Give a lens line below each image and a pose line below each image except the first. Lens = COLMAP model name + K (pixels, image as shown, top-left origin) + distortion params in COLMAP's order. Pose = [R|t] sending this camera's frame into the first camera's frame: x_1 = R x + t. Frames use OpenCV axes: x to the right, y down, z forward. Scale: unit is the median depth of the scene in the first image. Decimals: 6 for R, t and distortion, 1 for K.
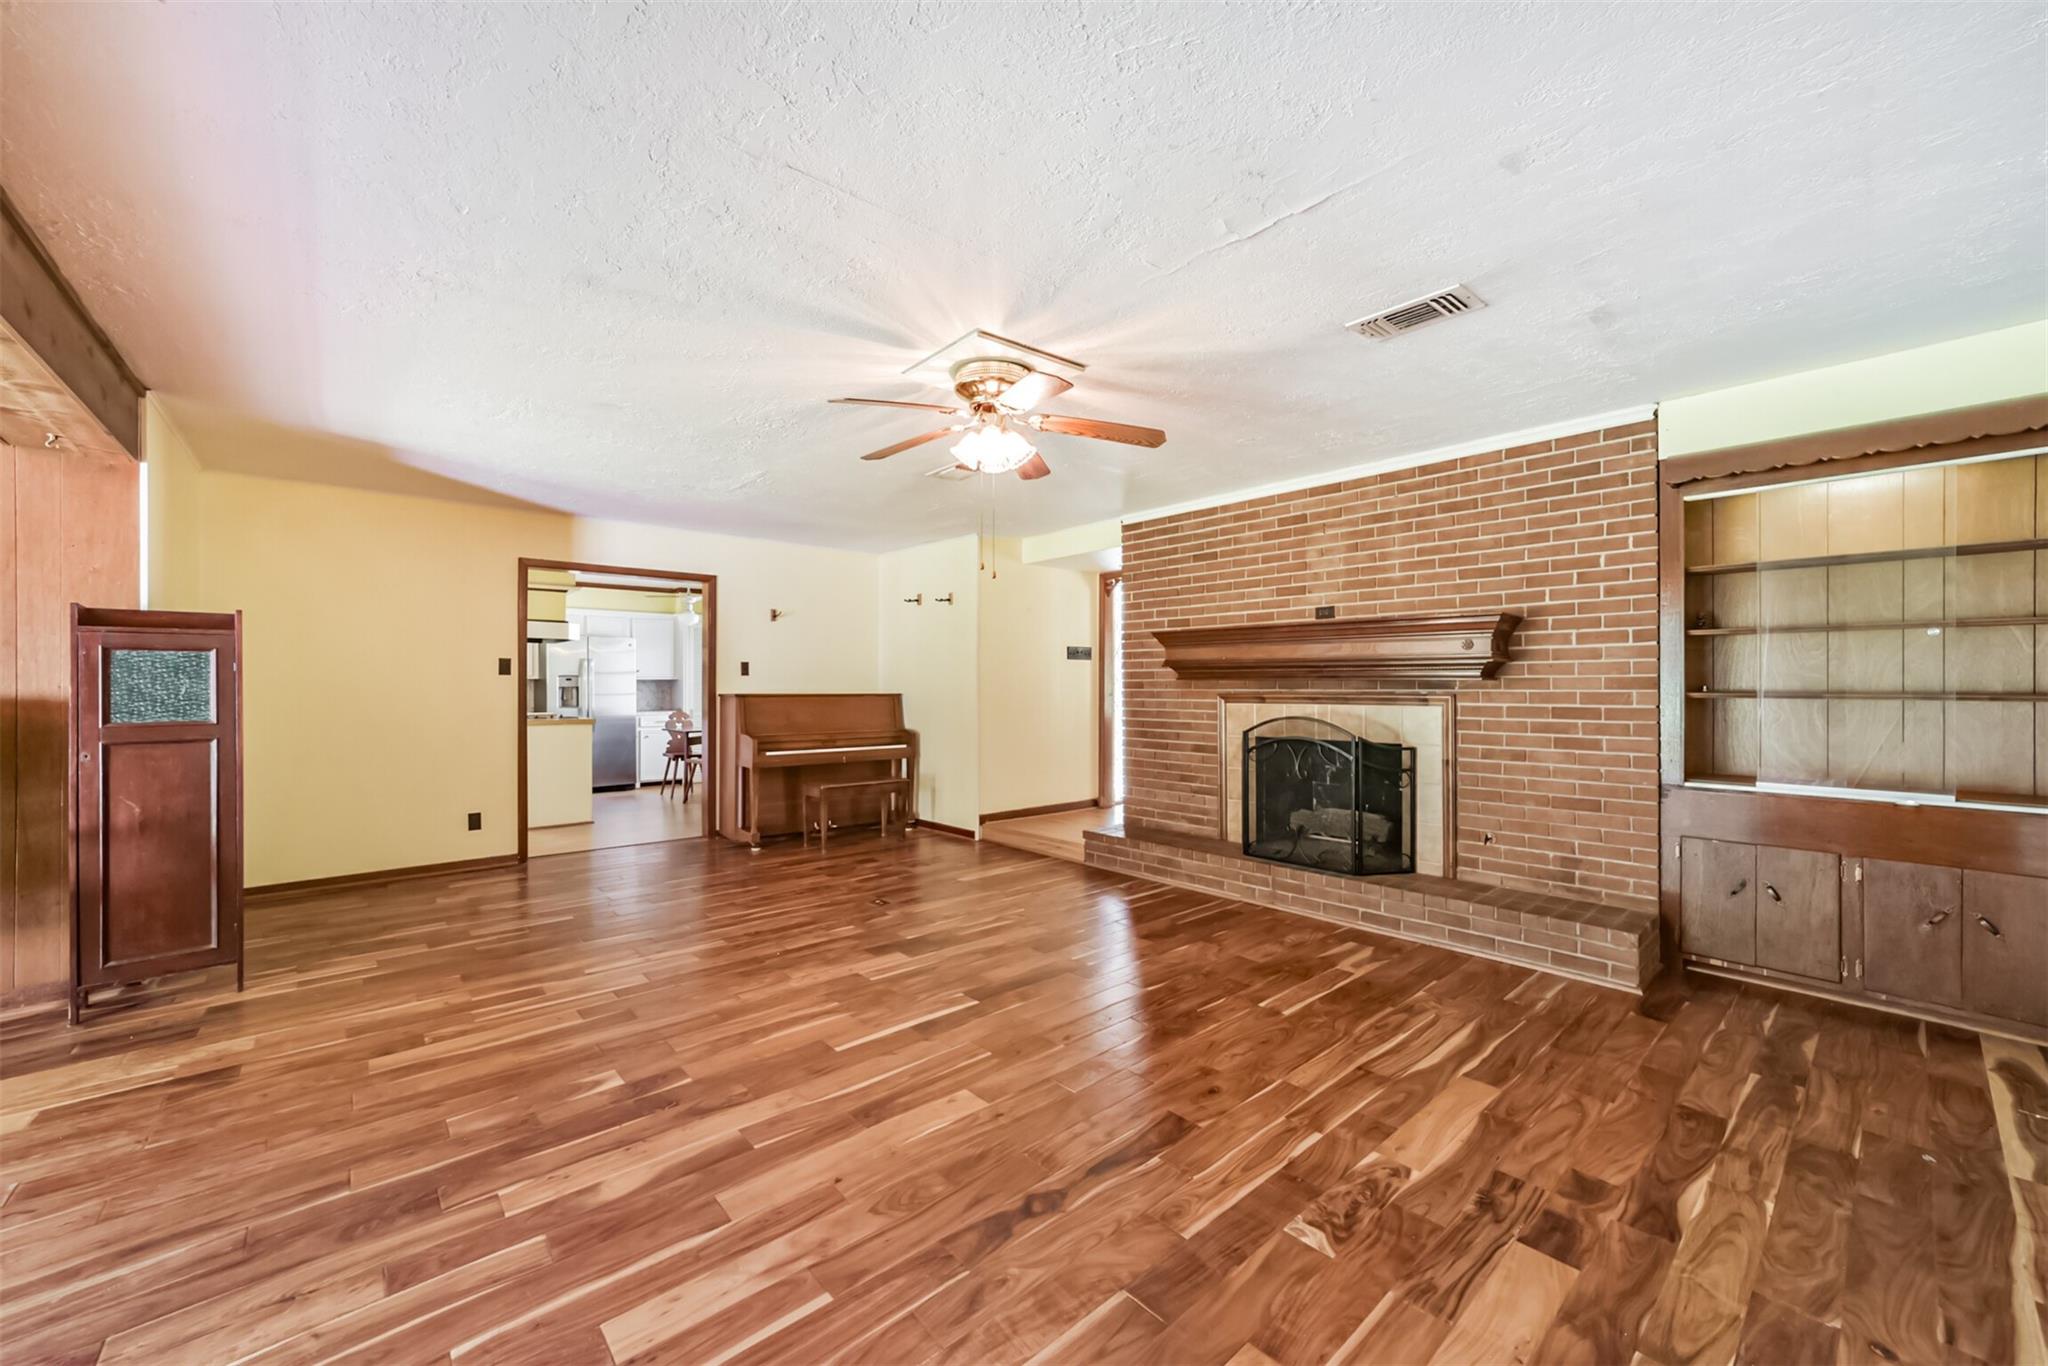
lens RADIAL K [[787.9, 0, 1031.5], [0, 787.9, 688.9], [0, 0, 1]] dist [-0.016958, 0.009672]
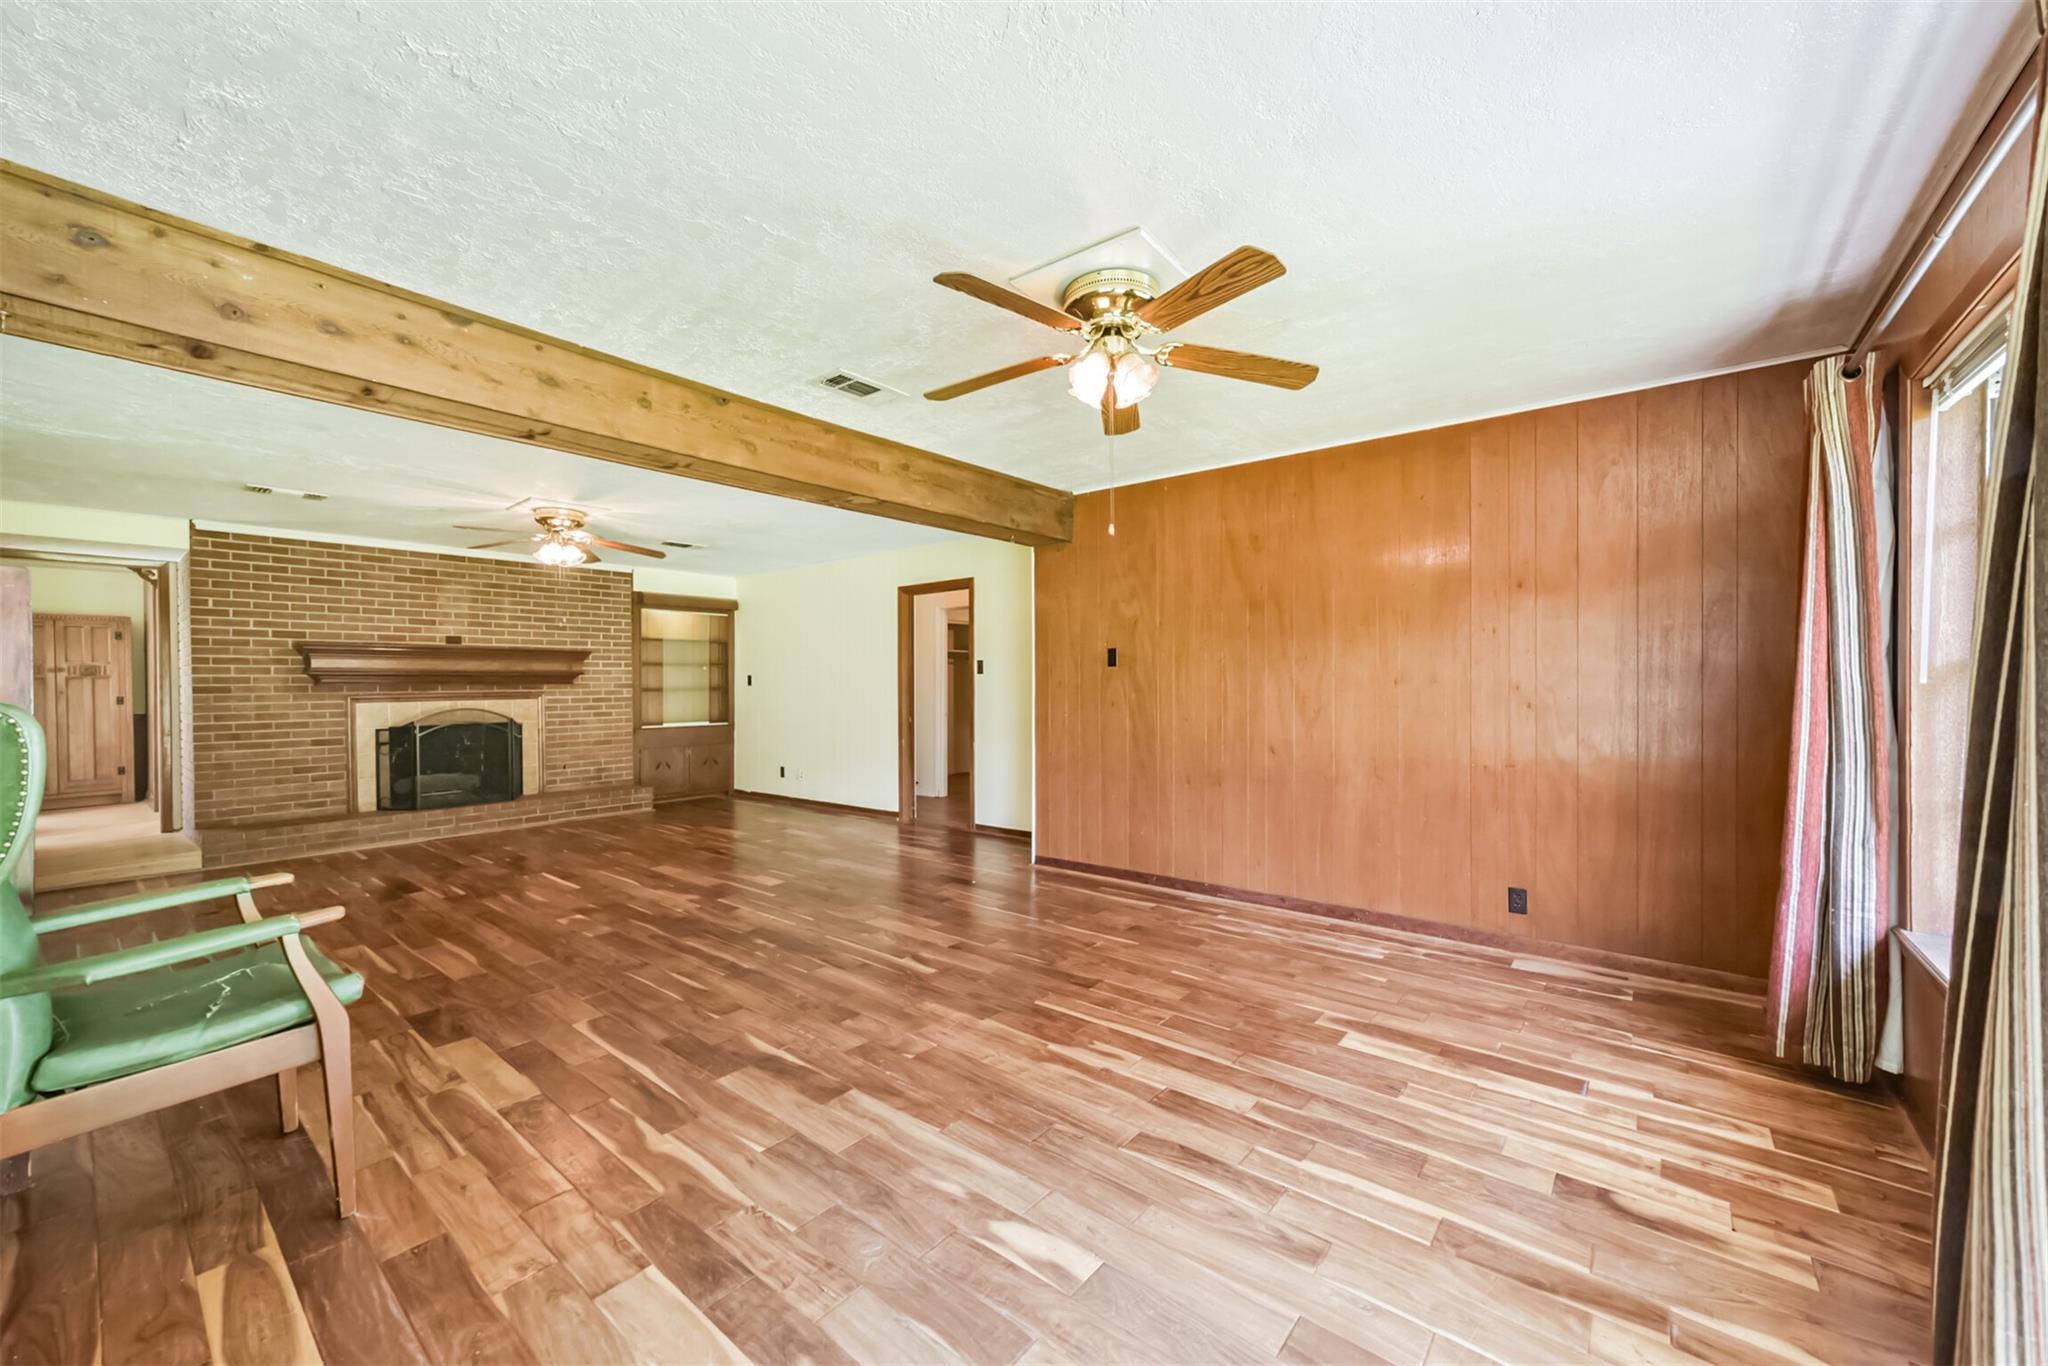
lens RADIAL K [[787.9, 0, 1031.5], [0, 787.9, 688.9], [0, 0, 1]] dist [-0.016958, 0.009672]
pose [[-0.164395, -0.004445, 0.986385, -1.430301], [0.014834, 0.999866, 0.006978, 0.003406], [-0.986283, 0.015779, -0.164307, 0.173229]]
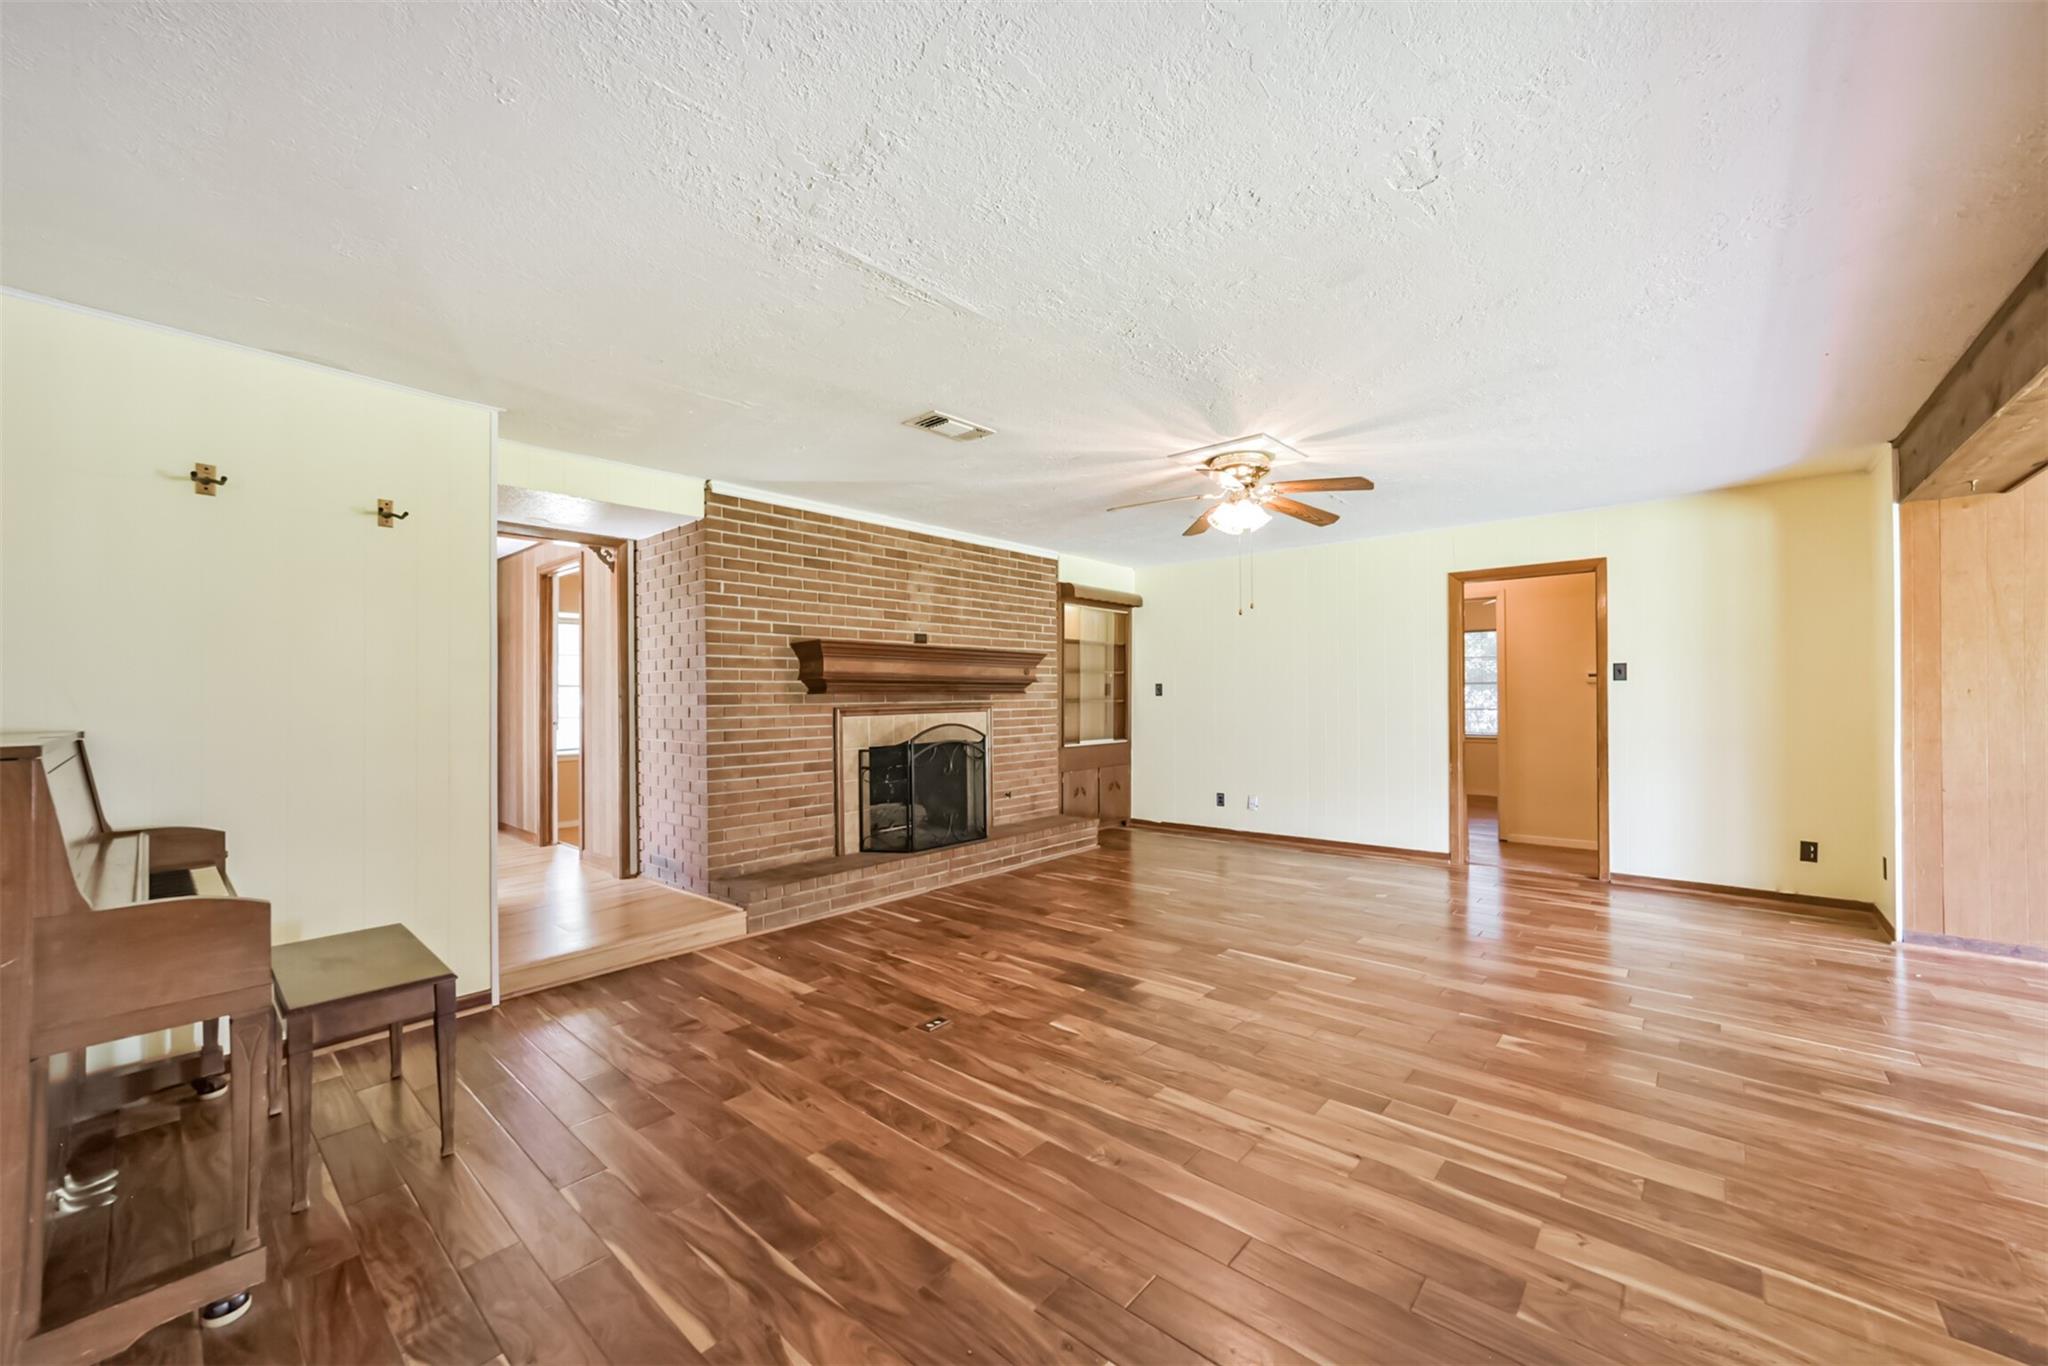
lens RADIAL K [[787.9, 0, 1031.5], [0, 787.9, 688.9], [0, 0, 1]] dist [-0.016958, 0.009672]
pose [[-0.126458, 0.011200, 0.991909, -0.947950], [0.014375, 0.999852, -0.009457, -0.005274], [-0.991868, 0.013063, -0.126601, 1.093650]]
